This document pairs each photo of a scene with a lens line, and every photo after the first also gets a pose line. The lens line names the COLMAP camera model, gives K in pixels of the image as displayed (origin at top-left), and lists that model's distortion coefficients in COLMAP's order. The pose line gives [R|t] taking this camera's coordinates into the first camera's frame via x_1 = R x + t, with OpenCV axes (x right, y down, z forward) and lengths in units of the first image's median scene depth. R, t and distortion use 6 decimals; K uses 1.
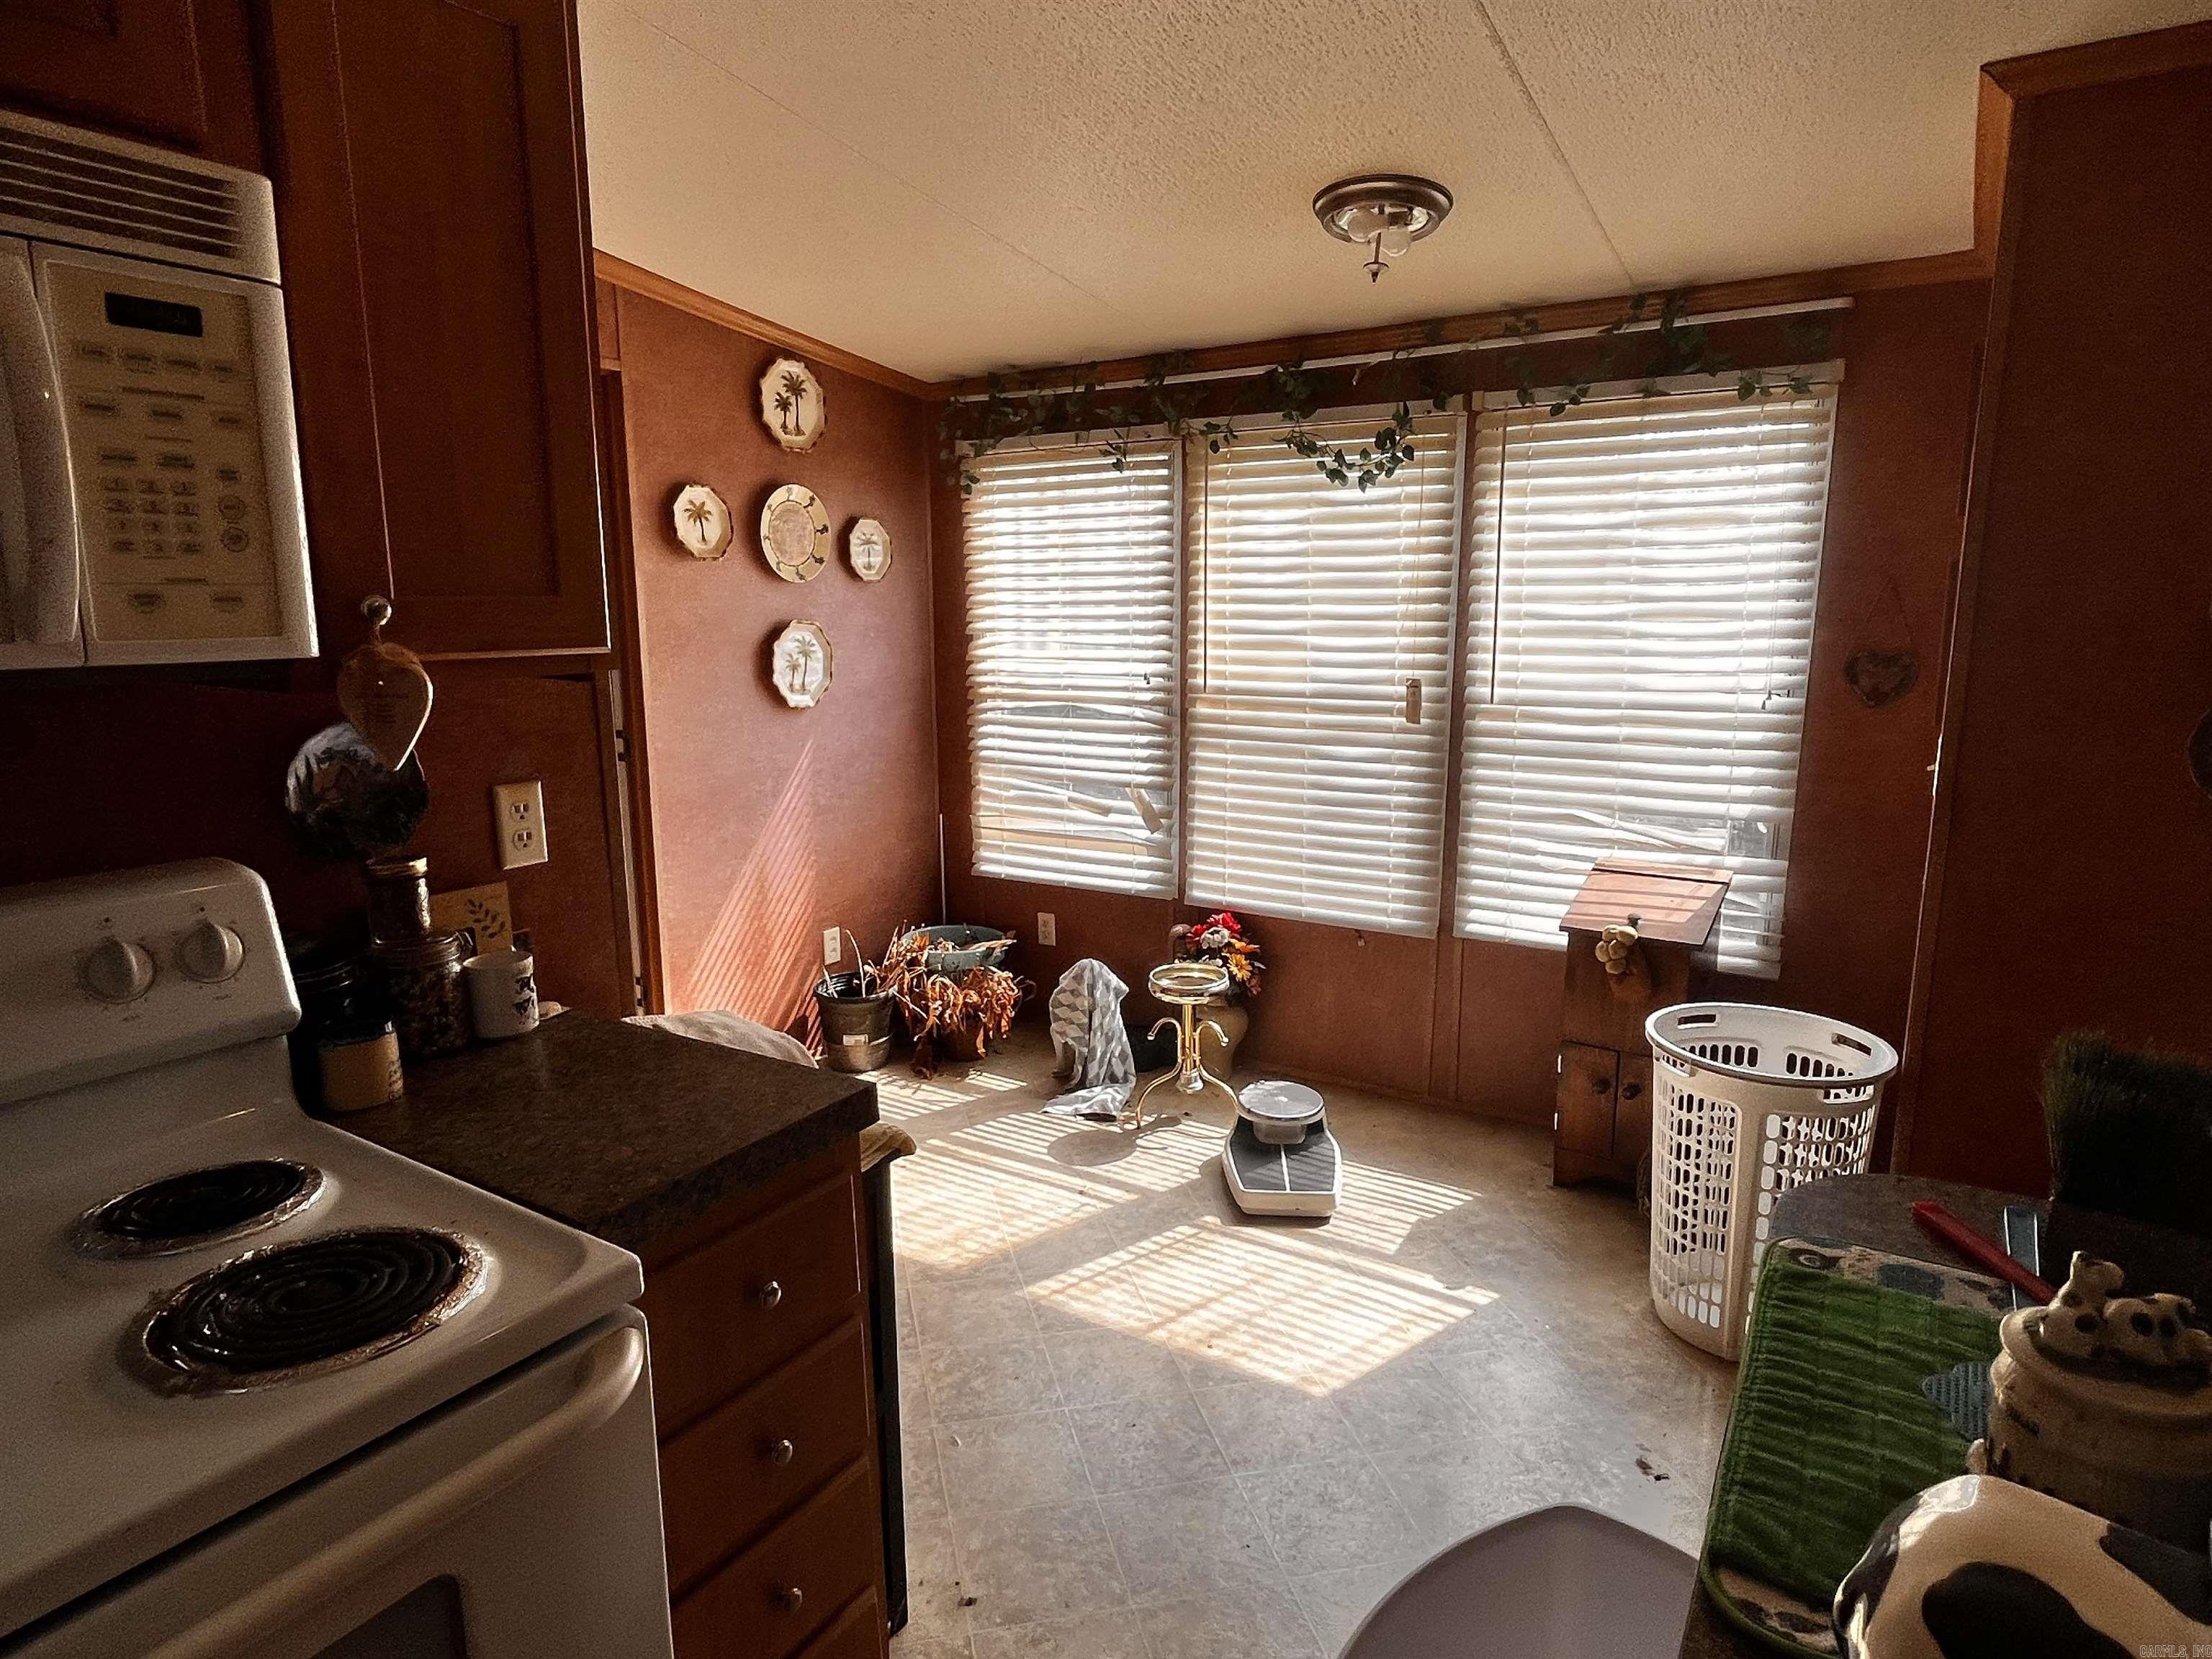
lens RADIAL K [[1241.9, 0, 1104.0], [0, 1241.9, 837.8], [0, 0, 1]] dist [-0.006746, -0.001507]
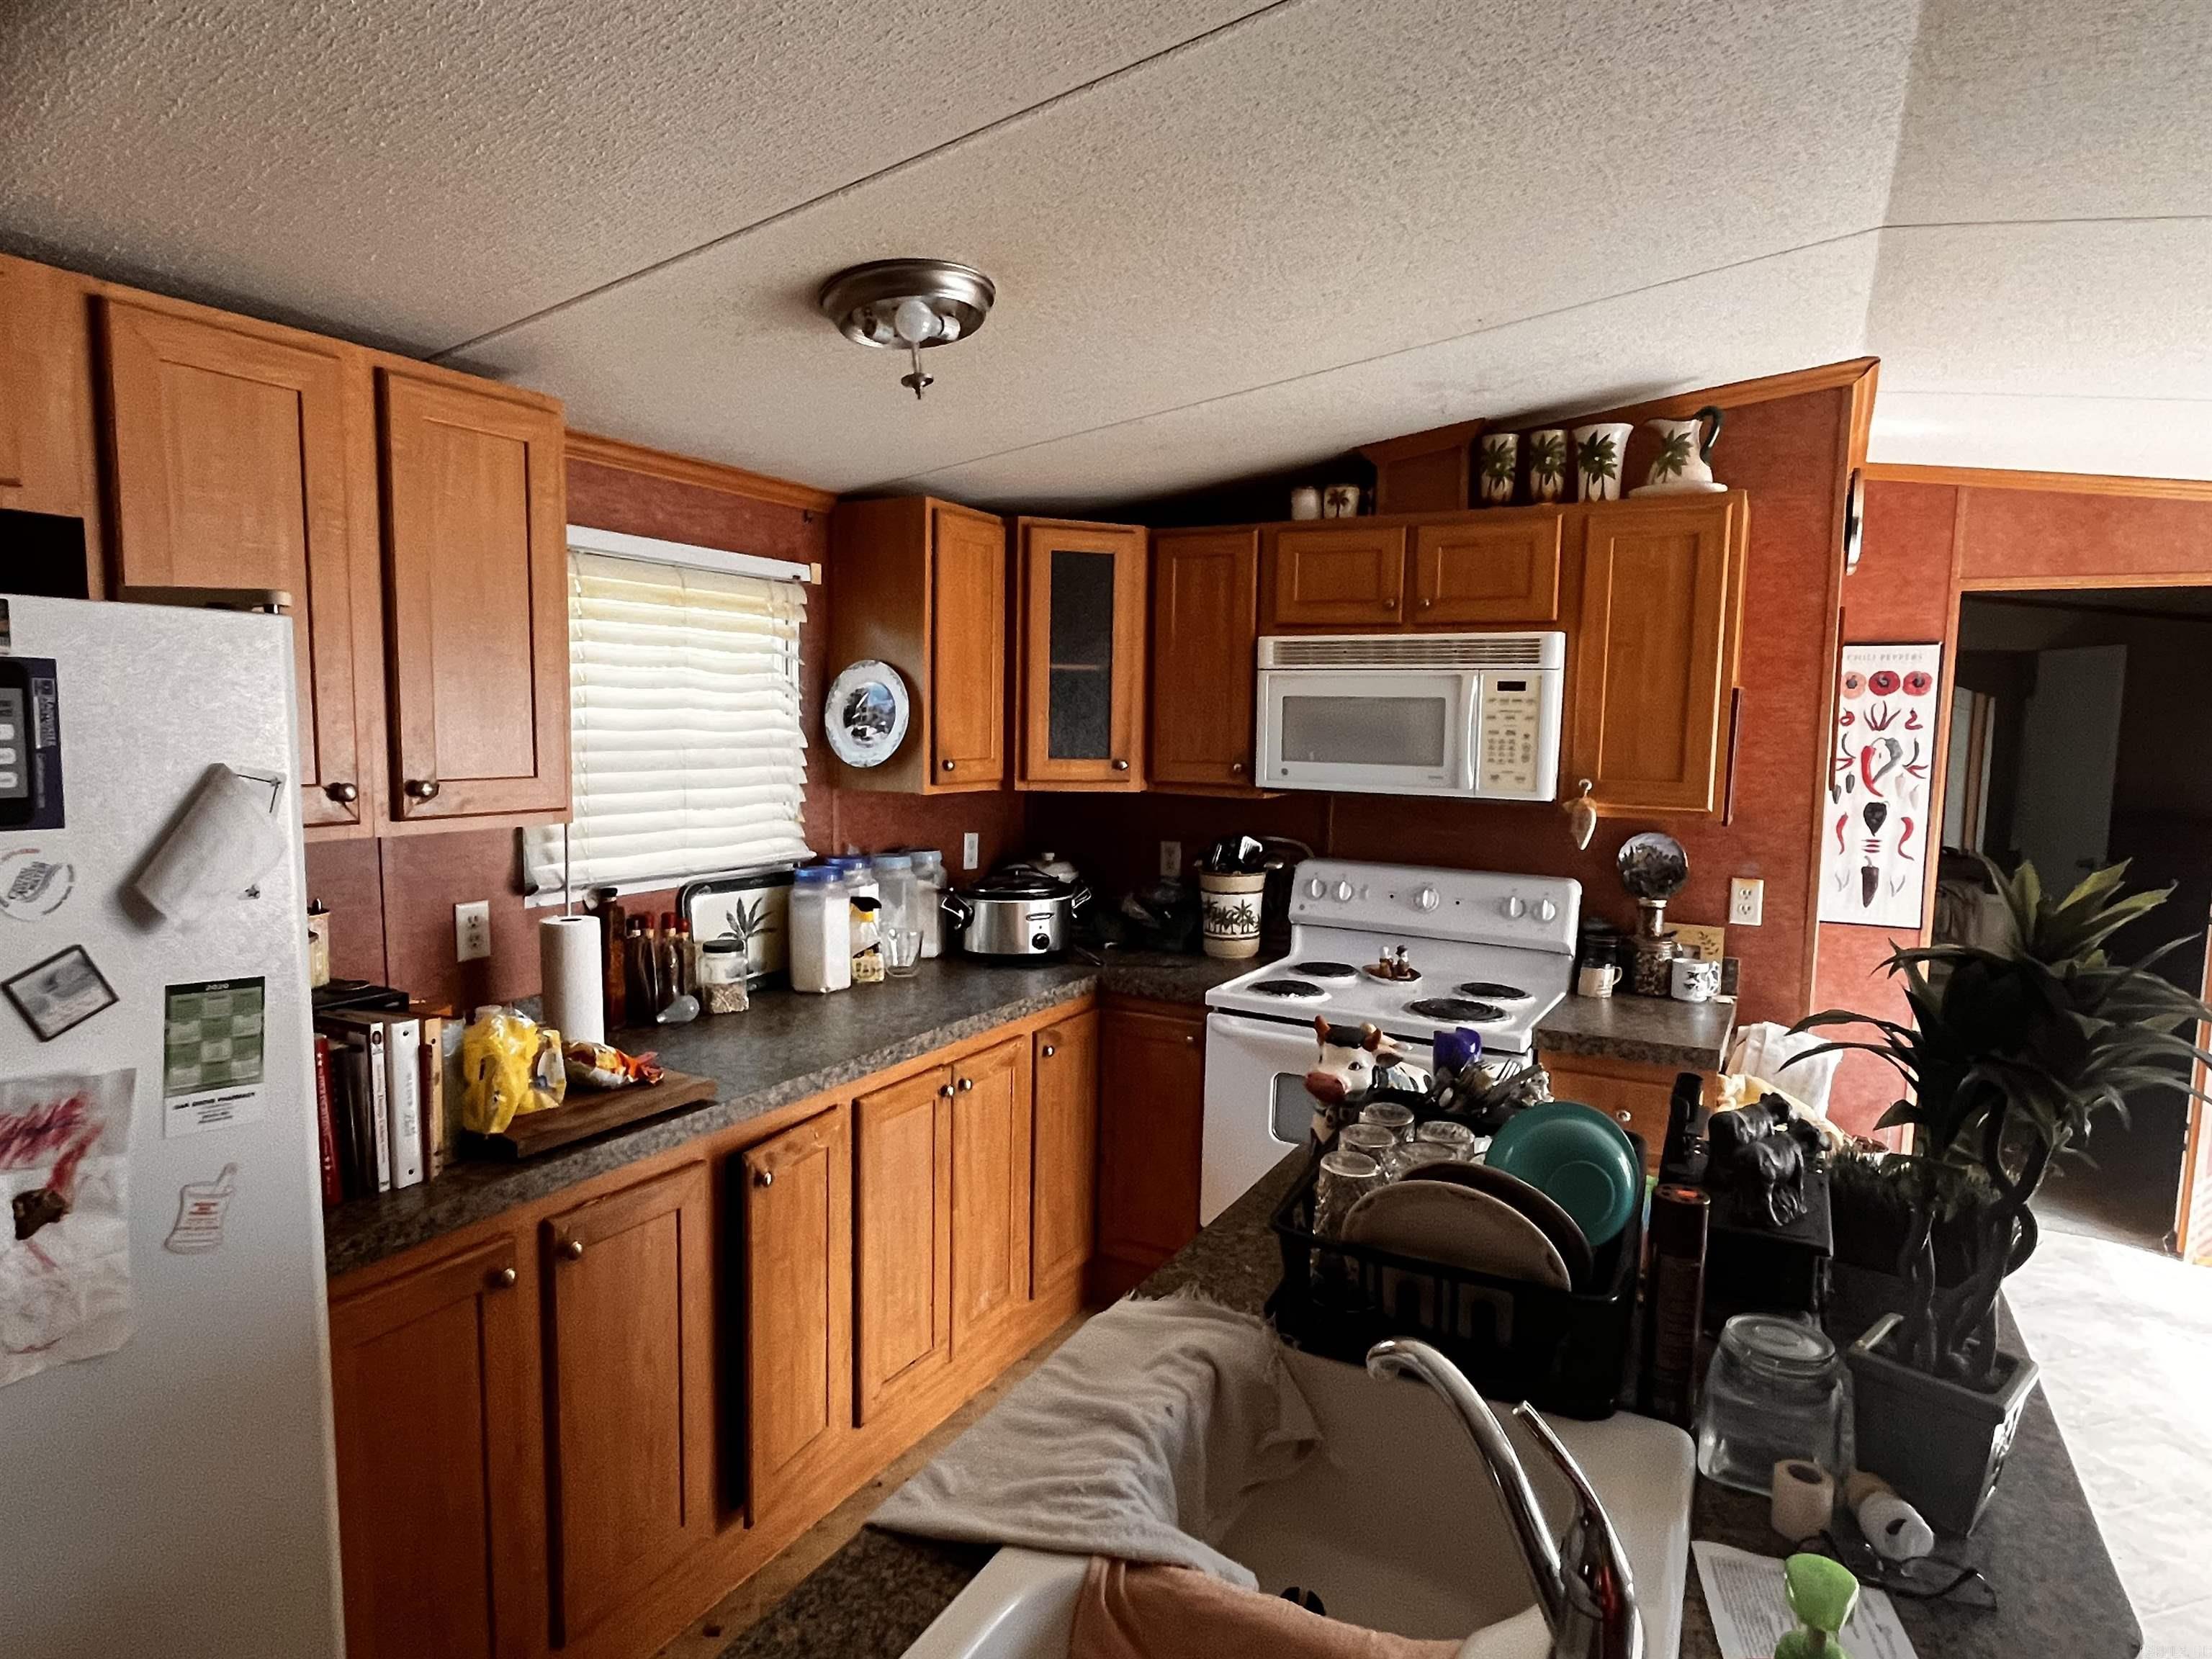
lens RADIAL K [[1241.9, 0, 1105.7], [0, 1241.9, 842.9], [0, 0, 1]] dist [-0.006746, -0.001507]
pose [[0.076077, 0.108479, -0.991183, 2.091880], [-0.203319, 0.974866, 0.091088, -0.115359], [0.976153, 0.194597, 0.096220, -0.181777]]
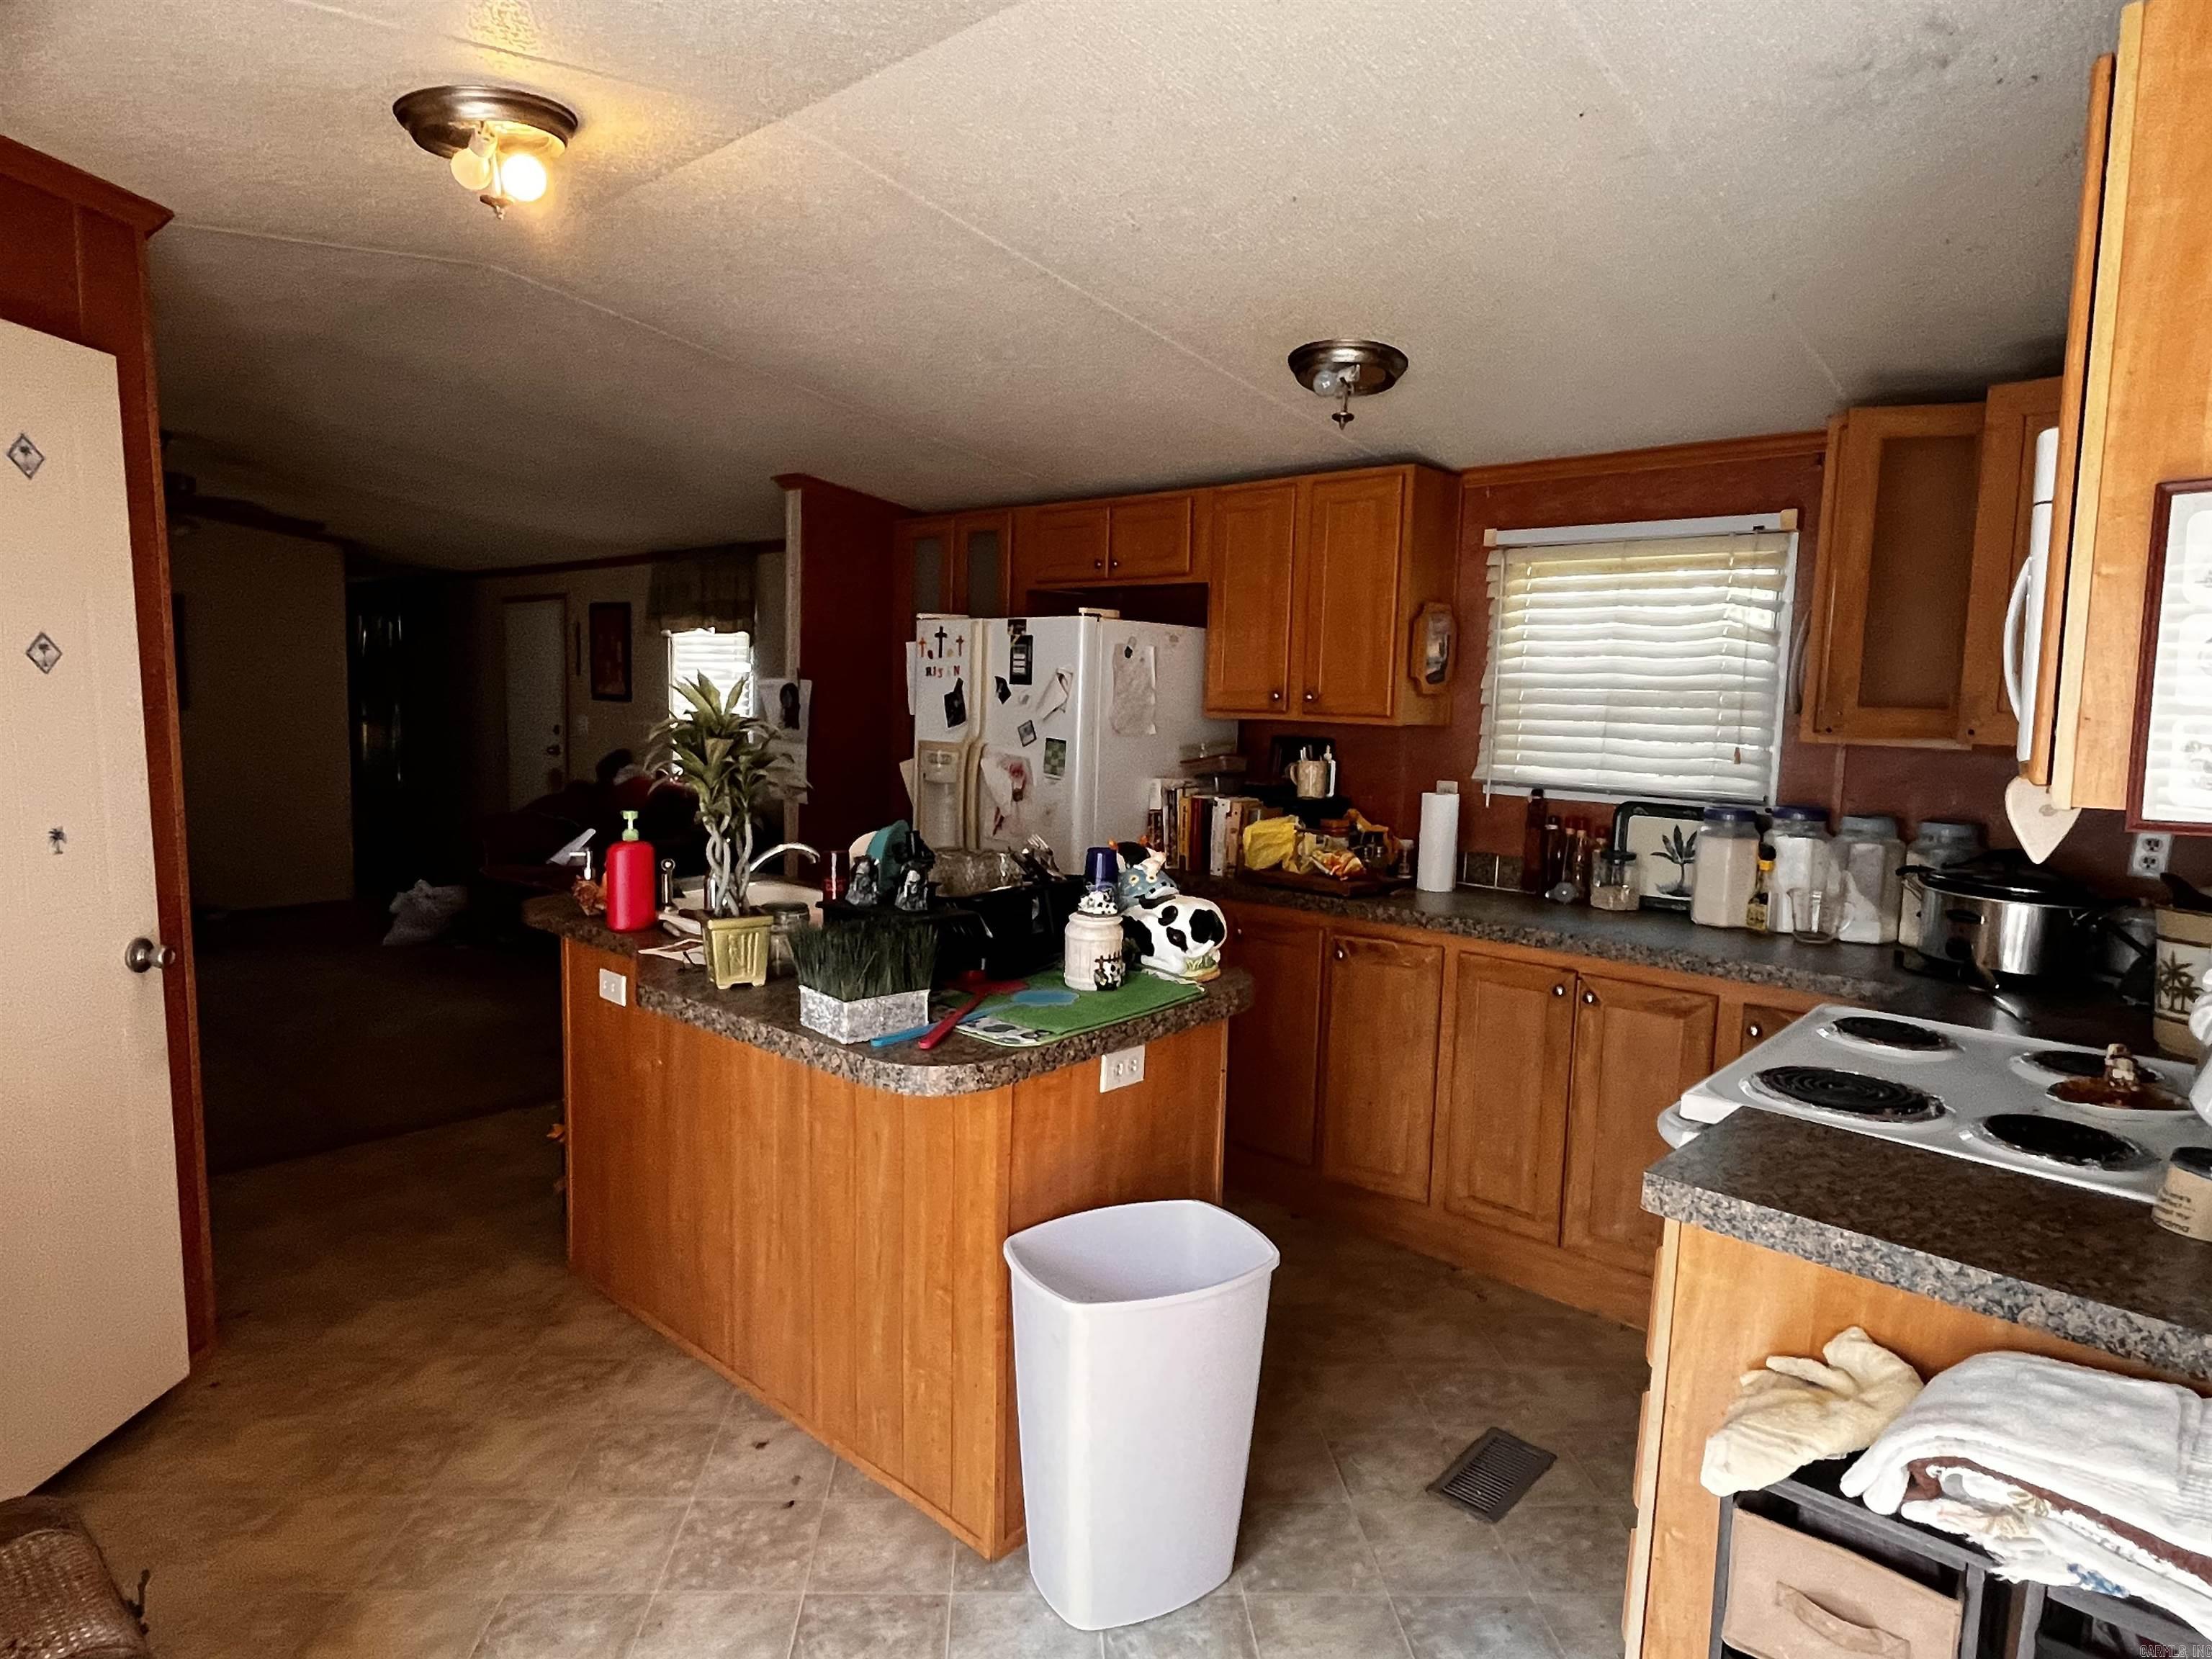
lens RADIAL K [[1241.9, 0, 1101.6], [0, 1241.9, 843.6], [0, 0, 1]] dist [-0.006746, -0.001507]
pose [[-0.988727, -0.037474, 0.144962, 0.183412], [0.008971, 0.951608, 0.307183, -0.532390], [-0.149459, 0.305021, -0.940545, 2.640595]]
